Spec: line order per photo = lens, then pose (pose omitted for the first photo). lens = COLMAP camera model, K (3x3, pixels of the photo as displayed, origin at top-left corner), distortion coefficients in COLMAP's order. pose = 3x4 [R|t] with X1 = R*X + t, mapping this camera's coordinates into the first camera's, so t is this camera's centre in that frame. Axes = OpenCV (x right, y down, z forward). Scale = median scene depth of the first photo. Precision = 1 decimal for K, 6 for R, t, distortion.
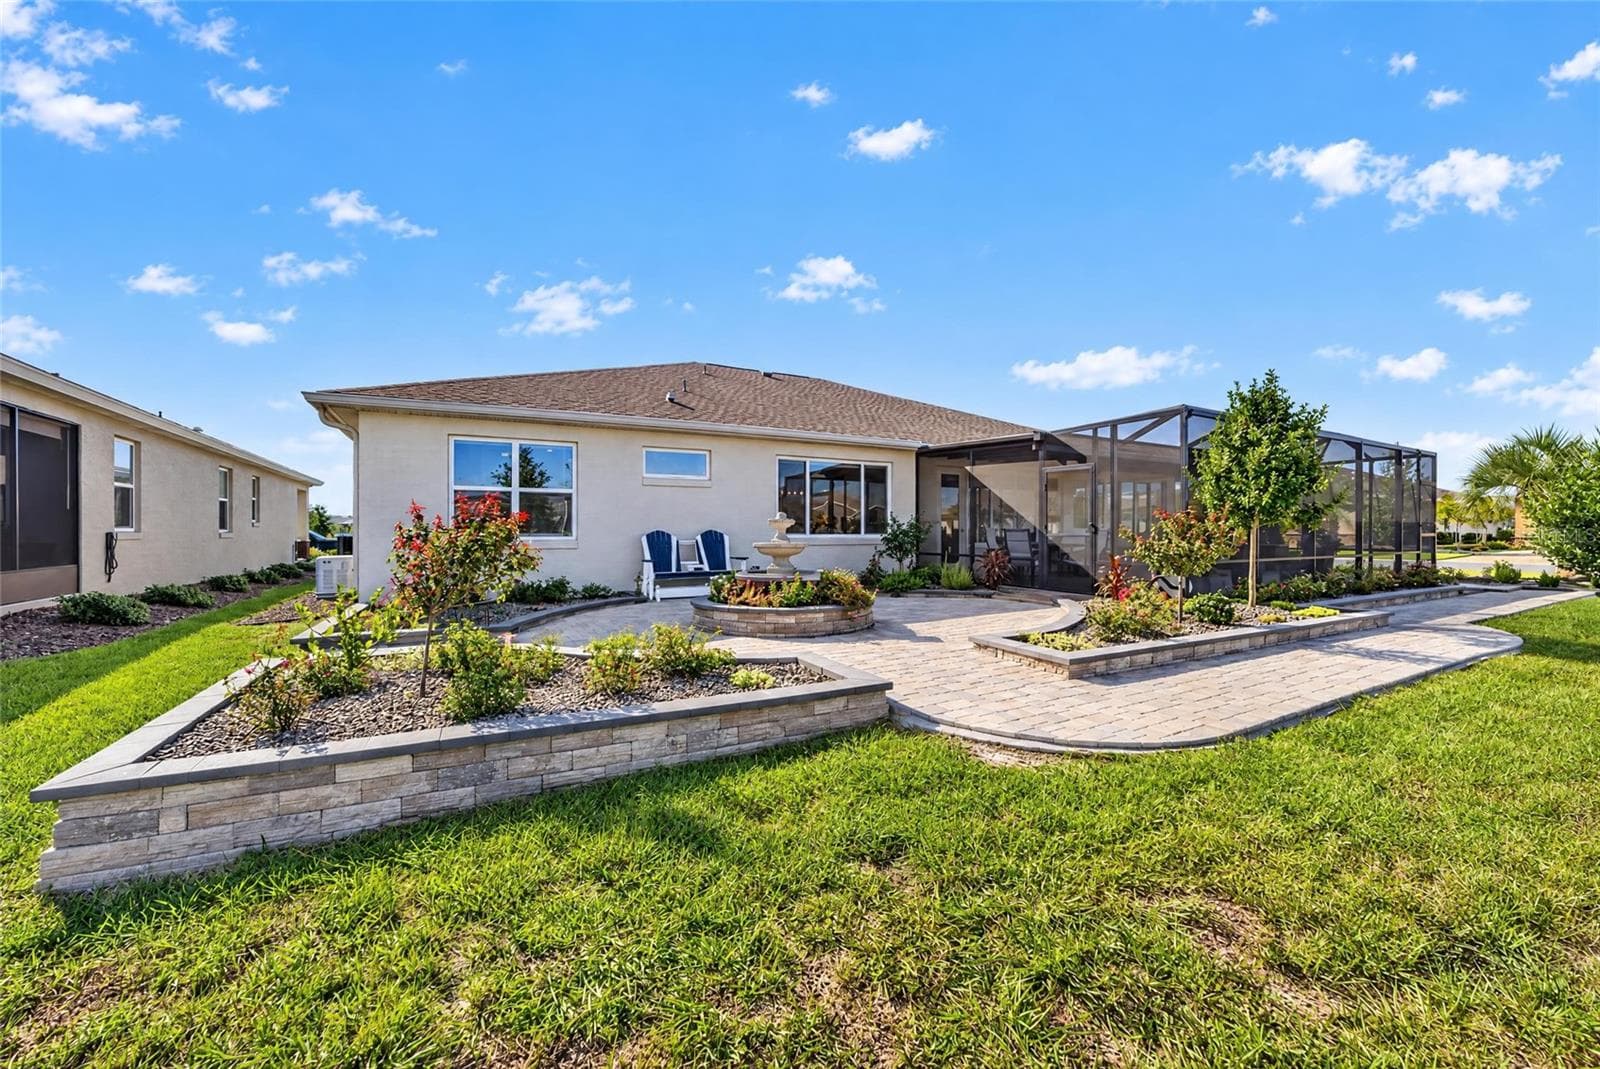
lens RADIAL K [[626.6, 0, 805.8], [0, 626.6, 536.6], [0, 0, 1]] dist [-0.014330, -0.000086]
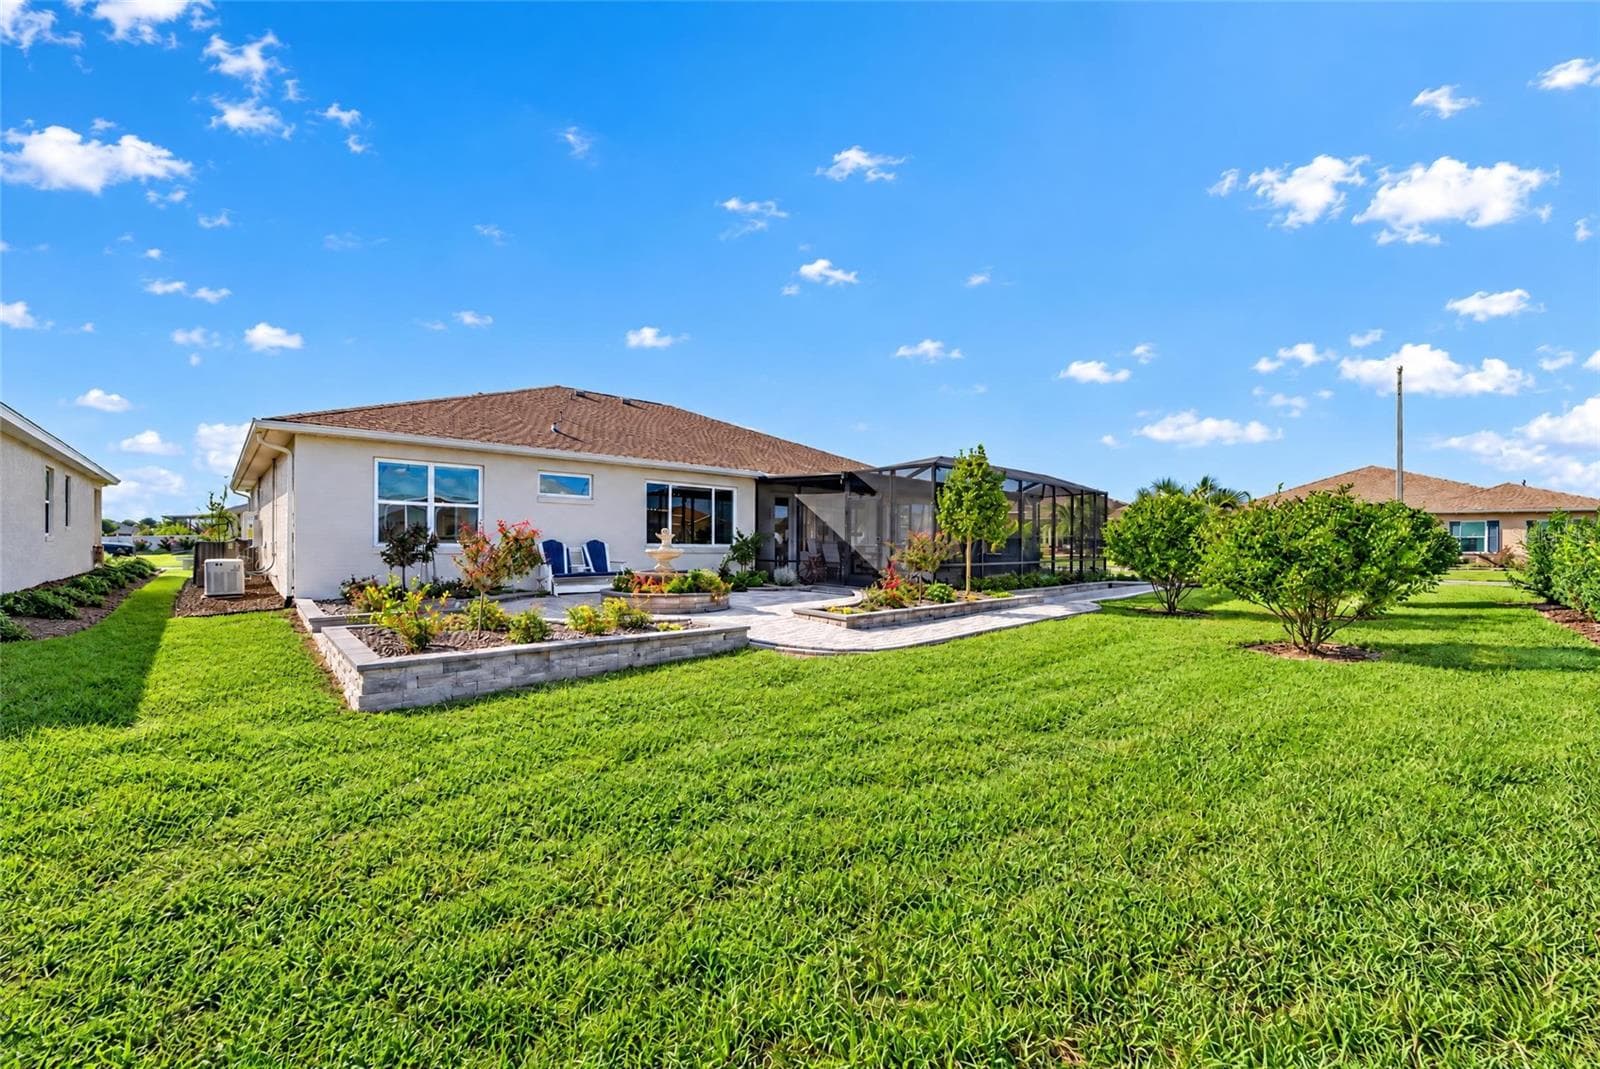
lens RADIAL K [[626.6, 0, 799.7], [0, 626.6, 539.4], [0, 0, 1]] dist [-0.014330, -0.000086]
pose [[0.968016, 0.009407, 0.250712, -0.070070], [-0.007157, 0.999926, -0.009885, -0.001814], [-0.250786, 0.007775, 0.968011, -0.315742]]
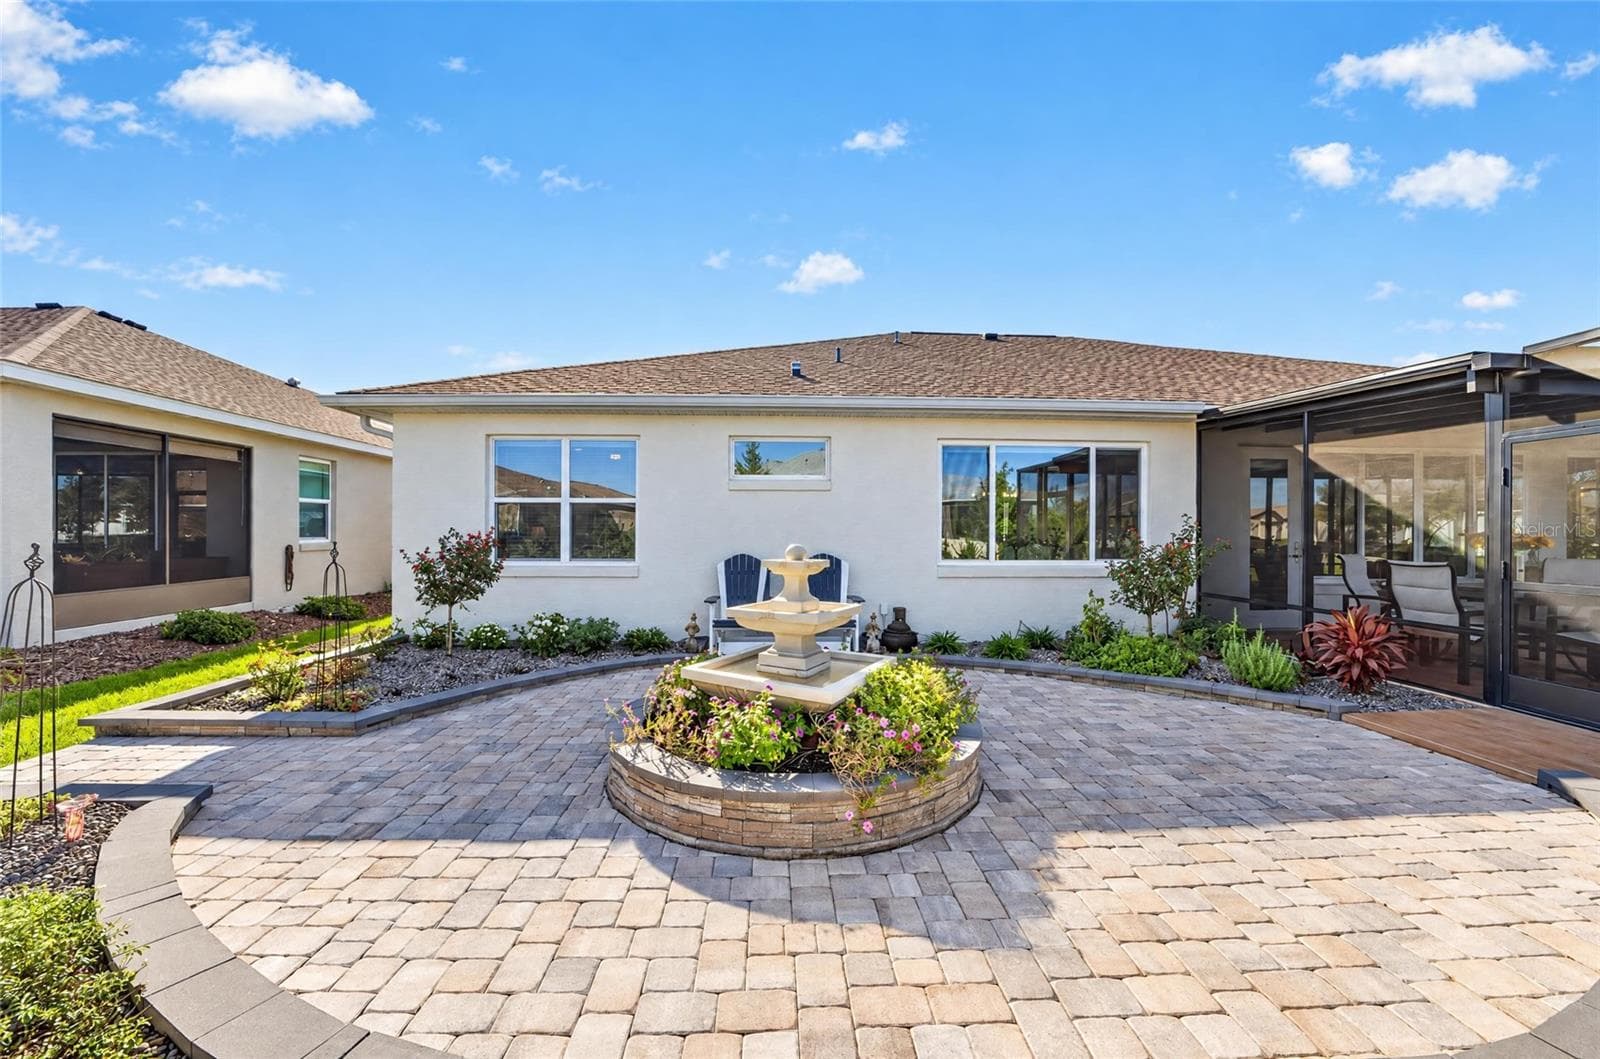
lens RADIAL K [[629.4, 0, 797.6], [0, 629.4, 532.9], [0, 0, 1]] dist [-0.011205, 0.001279]
pose [[0.890999, 0.008567, -0.453924, 0.139488], [-0.009346, 0.999956, 0.000527, -0.034690], [0.453909, 0.003773, 0.891040, 0.388955]]
